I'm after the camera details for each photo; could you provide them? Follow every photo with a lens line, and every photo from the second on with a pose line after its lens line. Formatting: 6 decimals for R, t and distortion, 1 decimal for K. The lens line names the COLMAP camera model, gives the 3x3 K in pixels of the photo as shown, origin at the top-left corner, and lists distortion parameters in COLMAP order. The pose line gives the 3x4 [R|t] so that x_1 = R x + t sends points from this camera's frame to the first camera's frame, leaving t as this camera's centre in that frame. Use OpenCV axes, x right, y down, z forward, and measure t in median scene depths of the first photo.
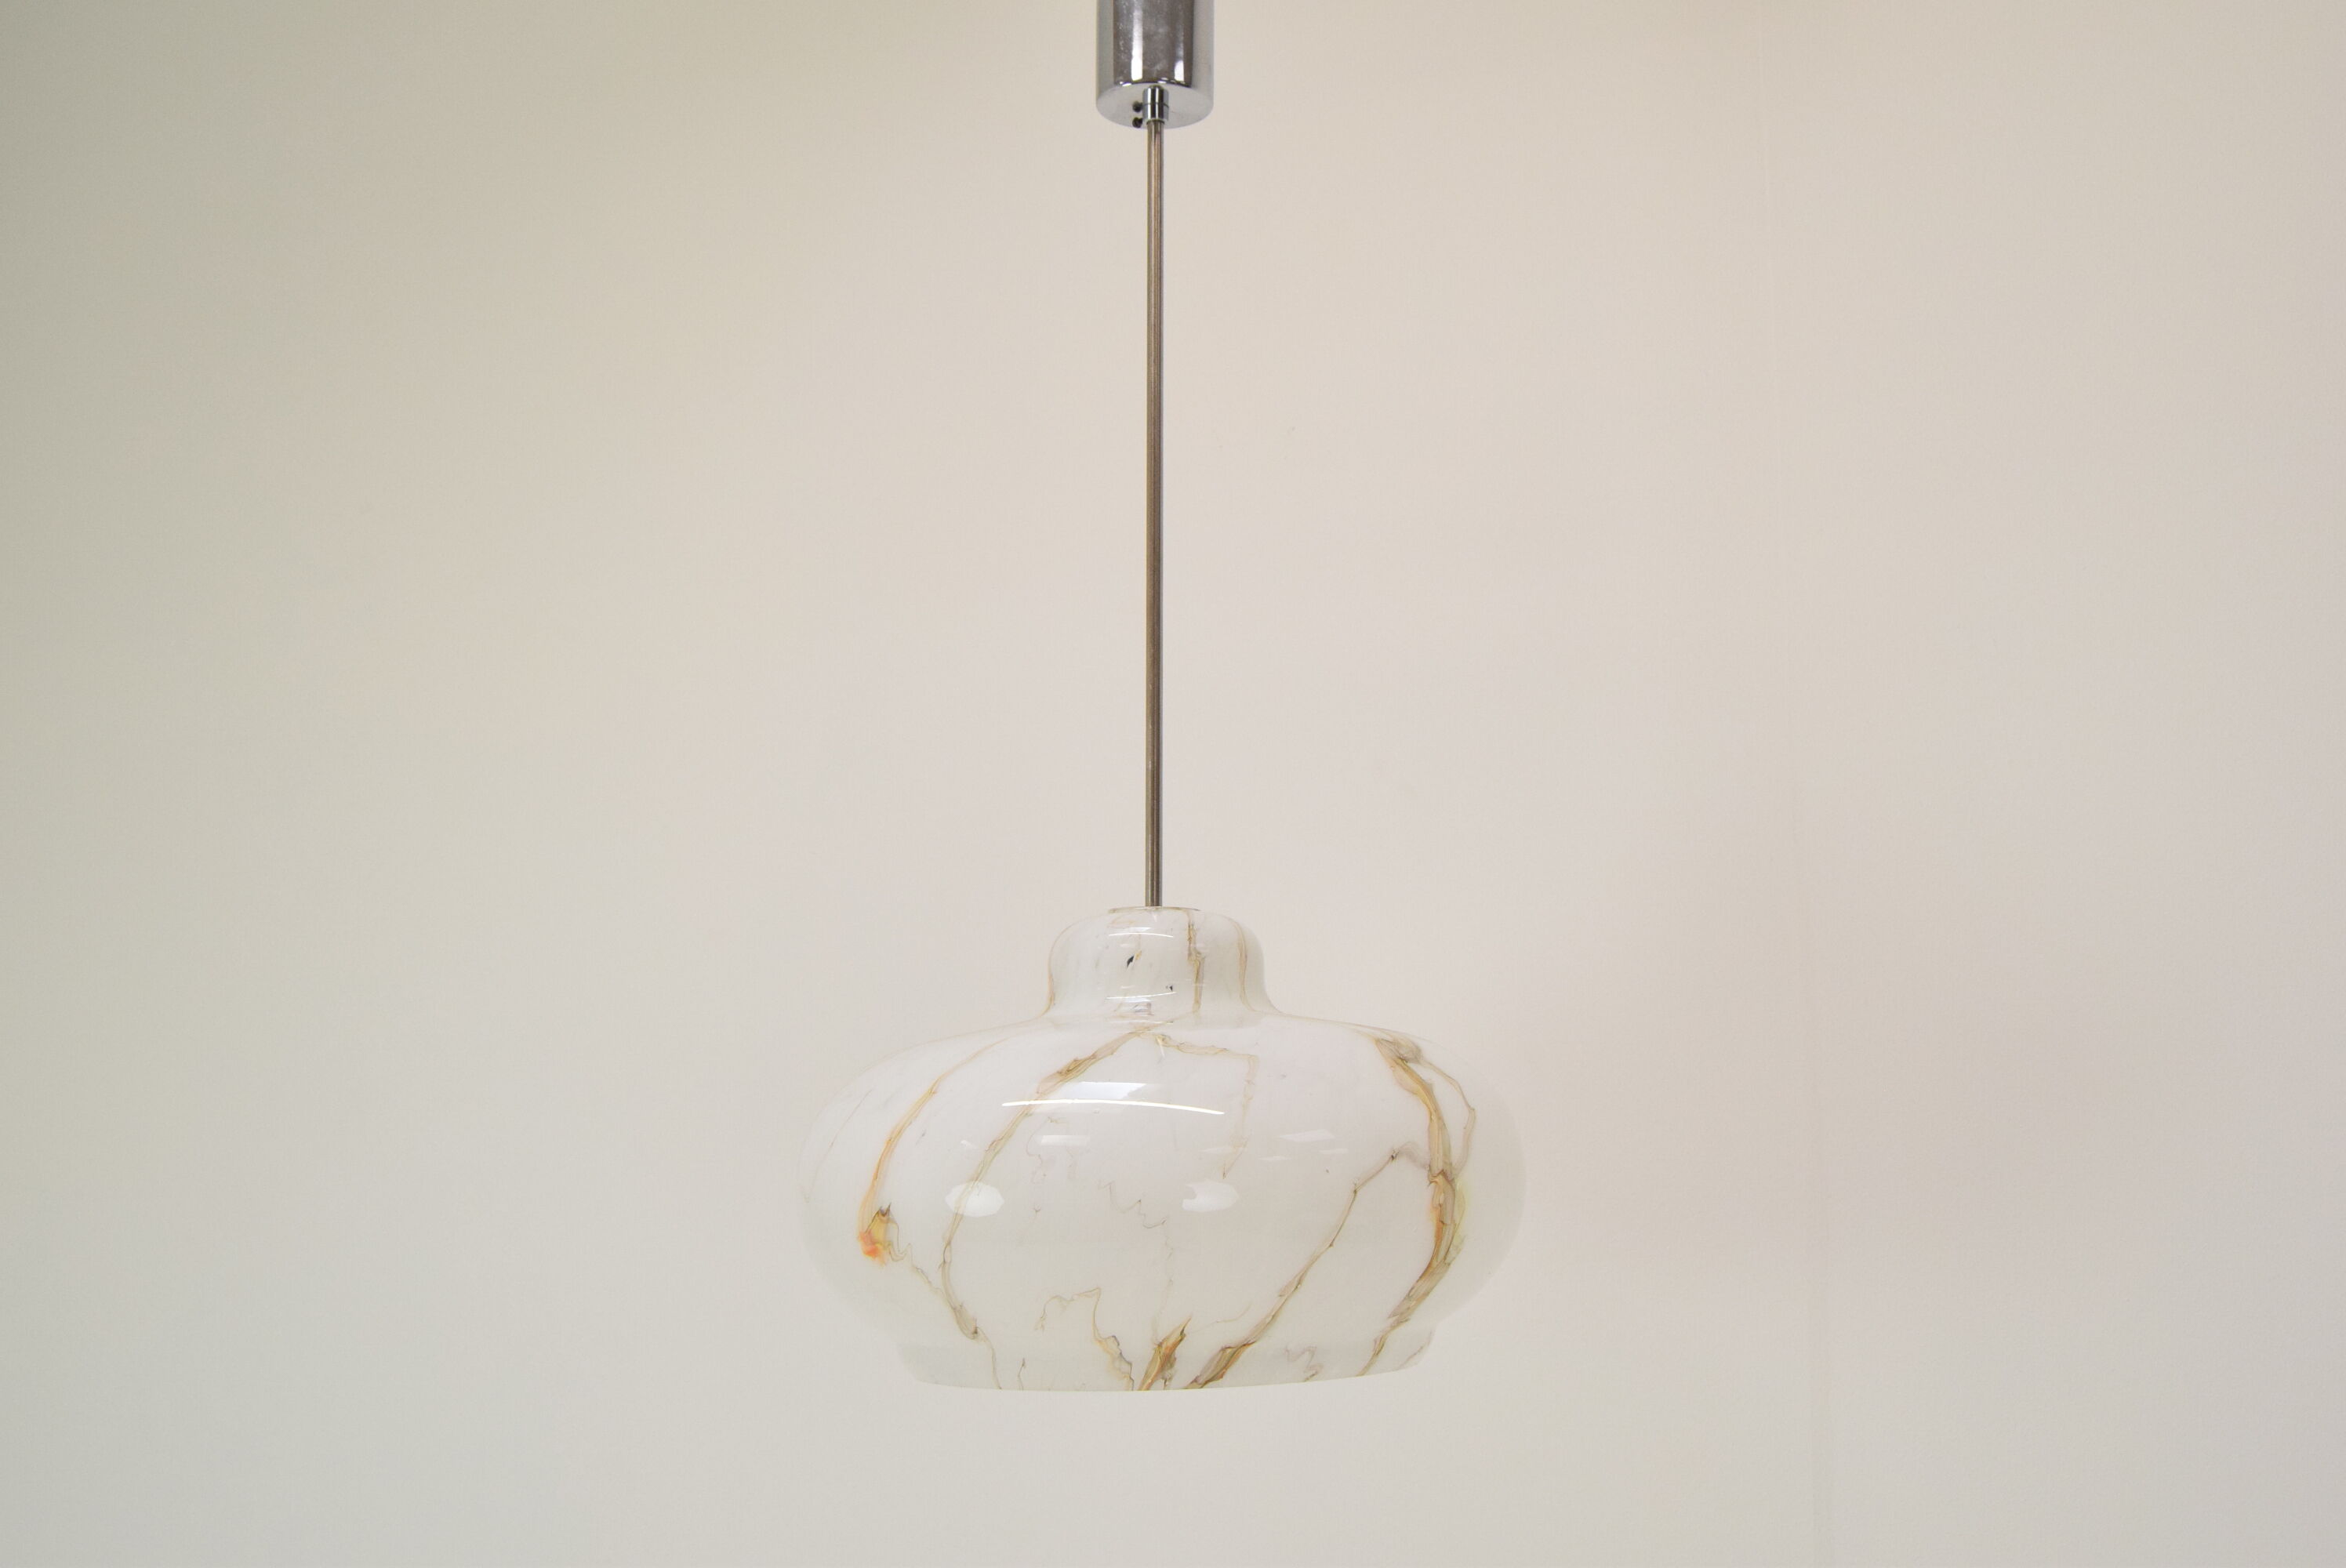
lens RADIAL K [[2423.5, 0, 1173.0], [0, 2423.5, 784.0], [0, 0, 1]] dist [-0.056807, 0.001324]
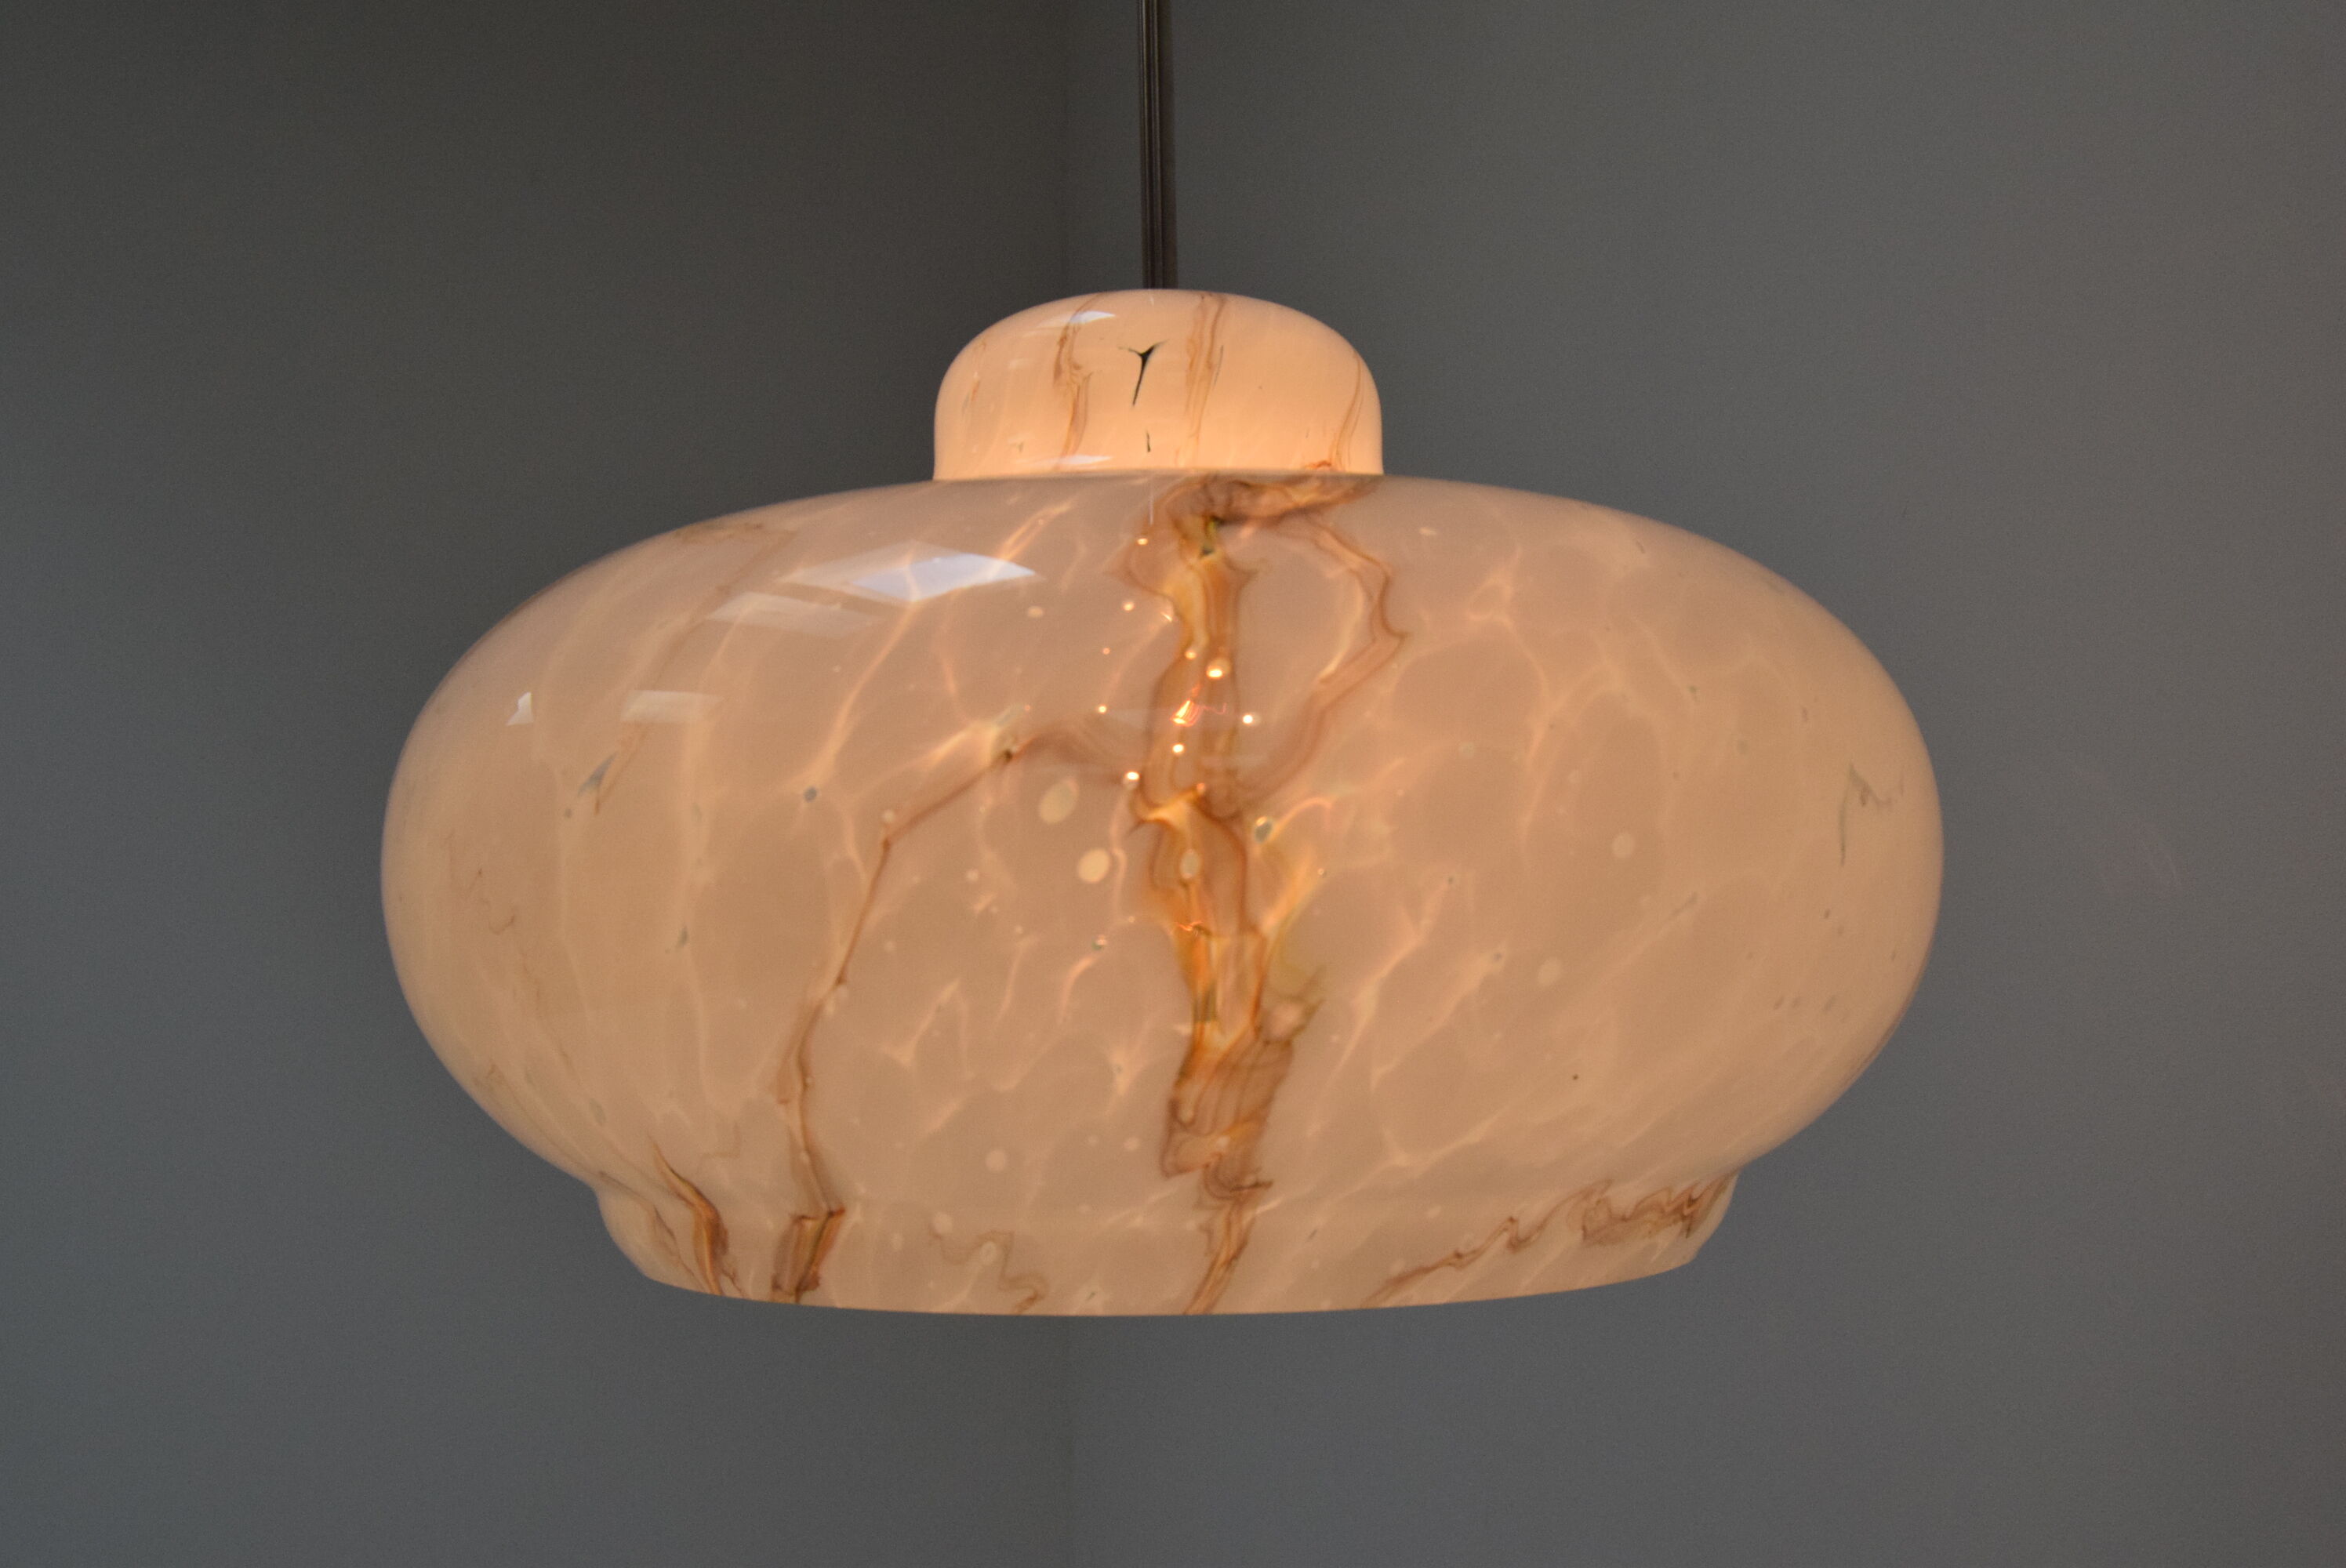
lens RADIAL K [[2423.5, 0, 1173.0], [0, 2423.5, 784.0], [0, 0, 1]] dist [-0.056807, 0.001324]
pose [[0.733415, -0.046569, -0.678184, 0.363606], [0.098847, 0.994353, 0.038617, 0.144847], [0.672556, -0.095359, 0.733877, 0.727939]]
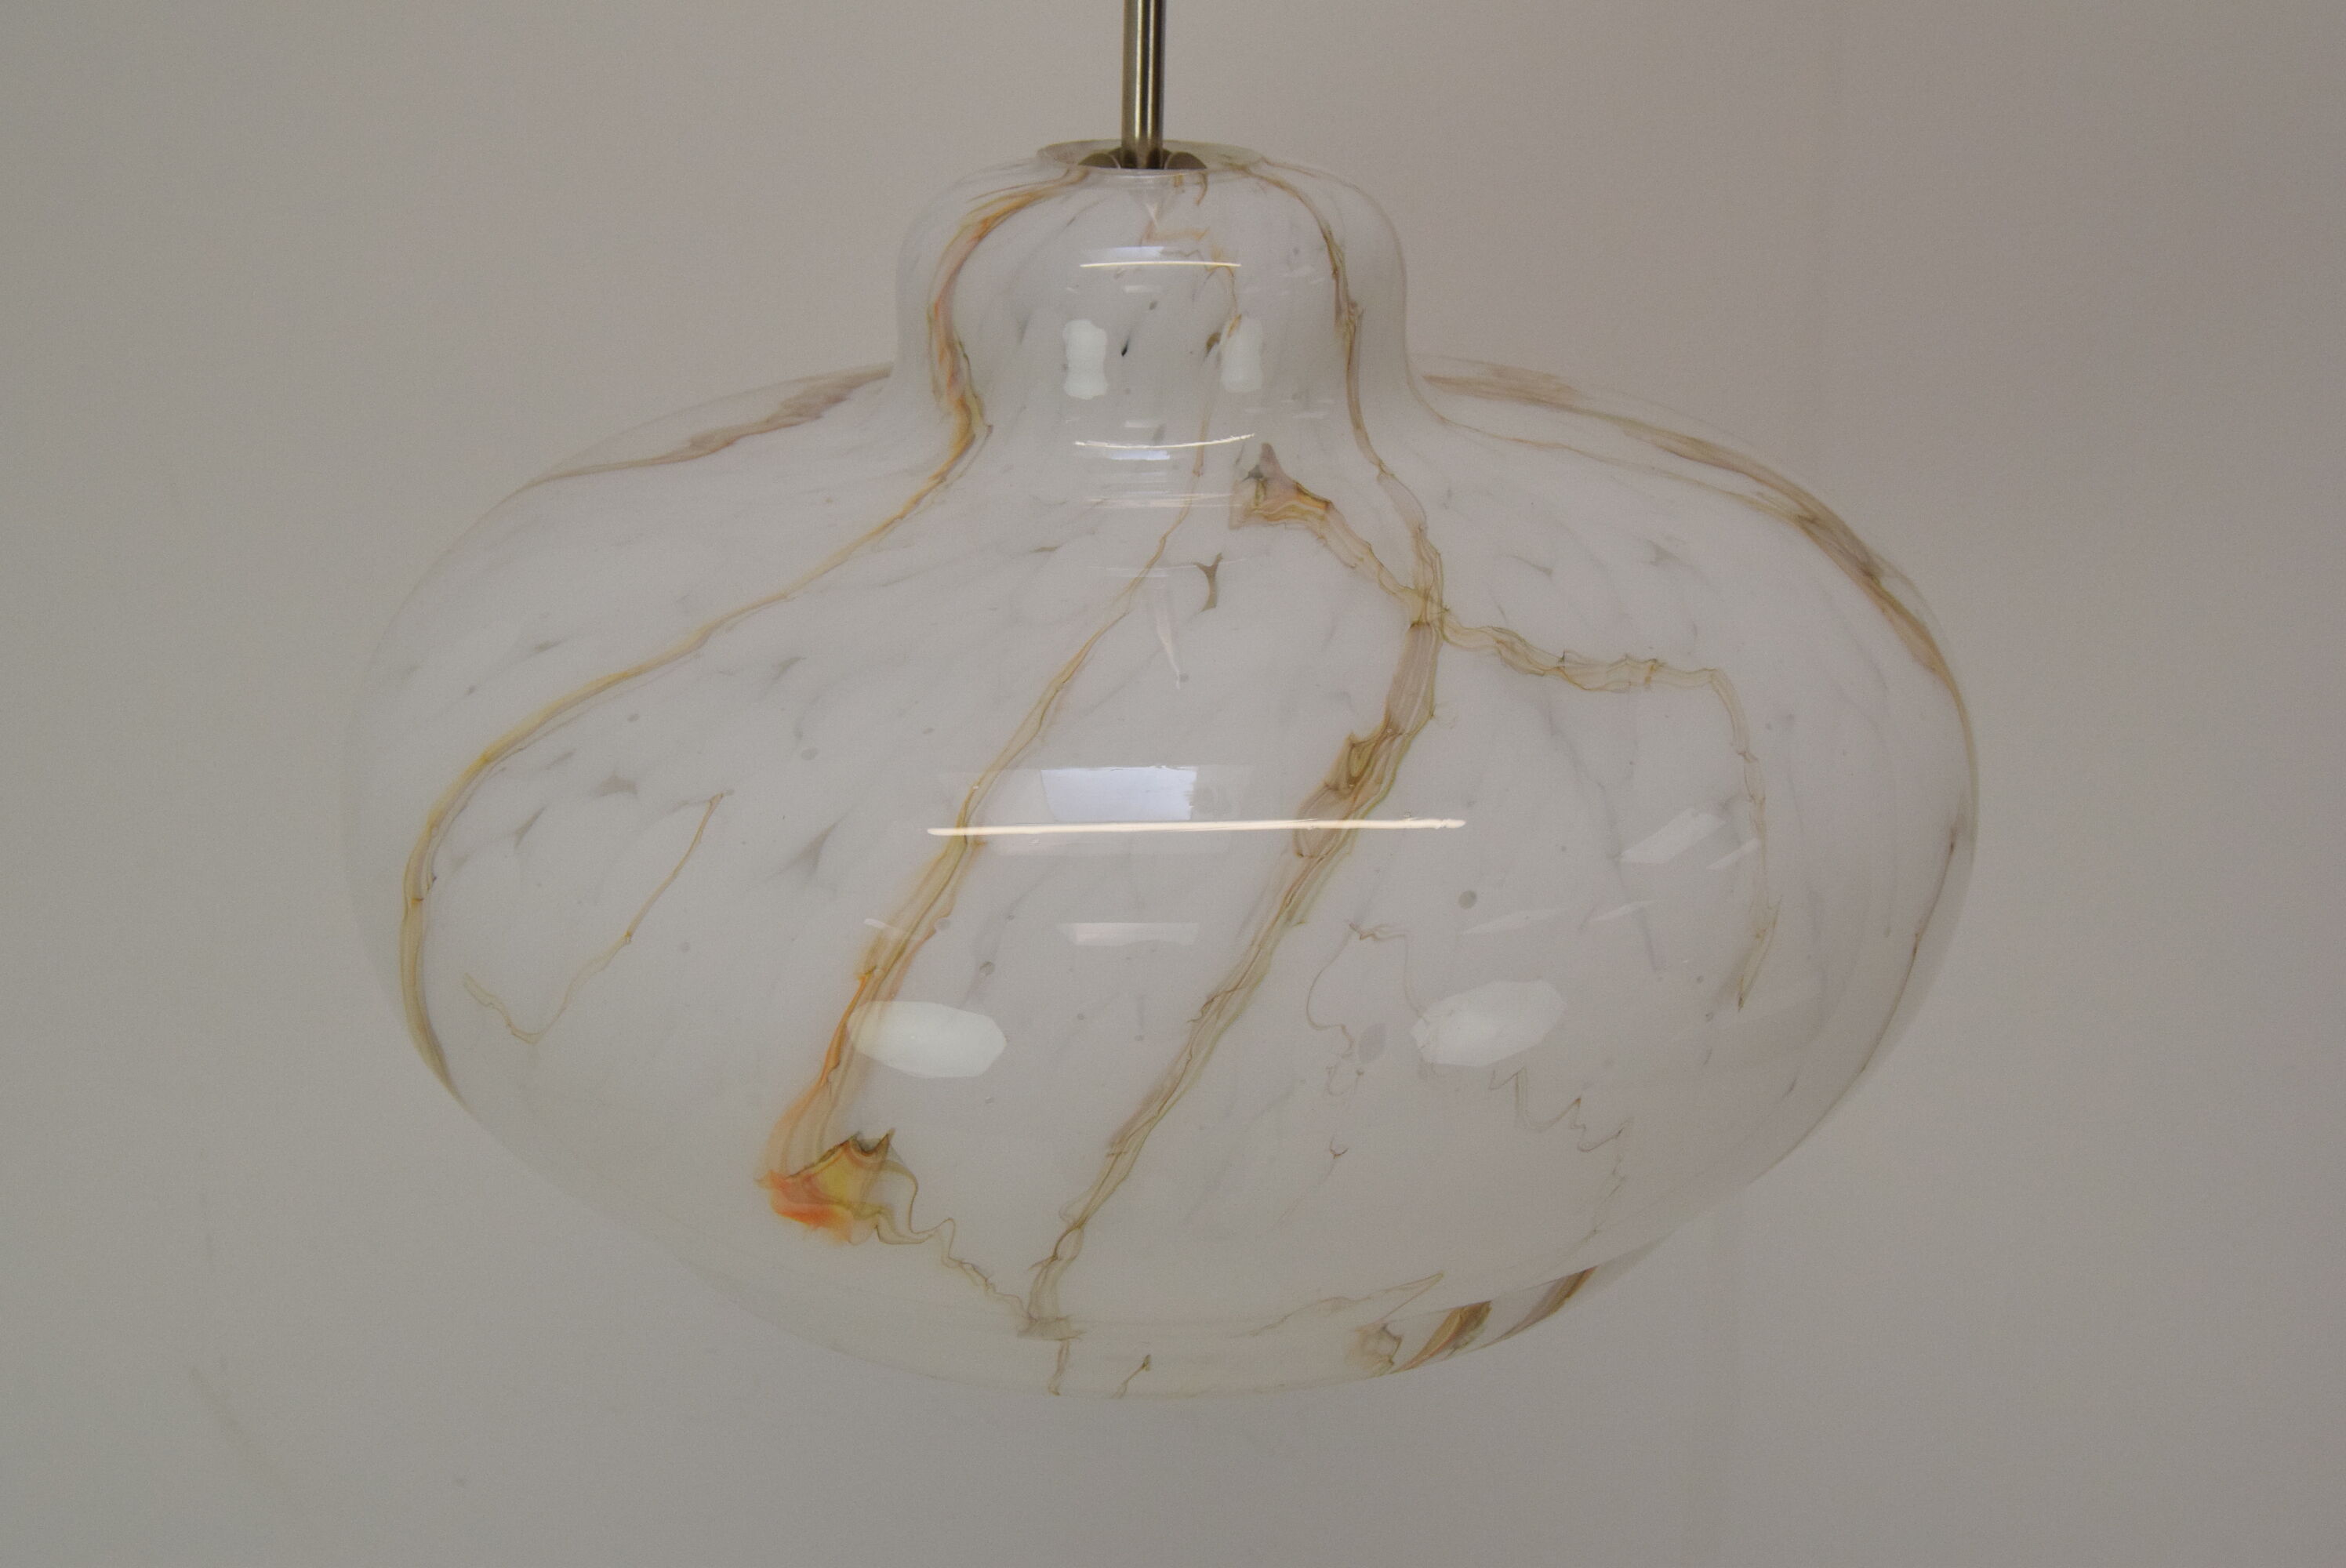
lens RADIAL K [[2978.3, 0, 1173.0], [0, 2978.3, 784.0], [0, 0, 1]] dist [-0.023453, -0.017581]
pose [[0.891190, -0.144356, 0.430048, -0.273998], [-0.077819, 0.885312, 0.458440, -0.099191], [-0.446905, -0.442023, 0.777748, 0.629229]]
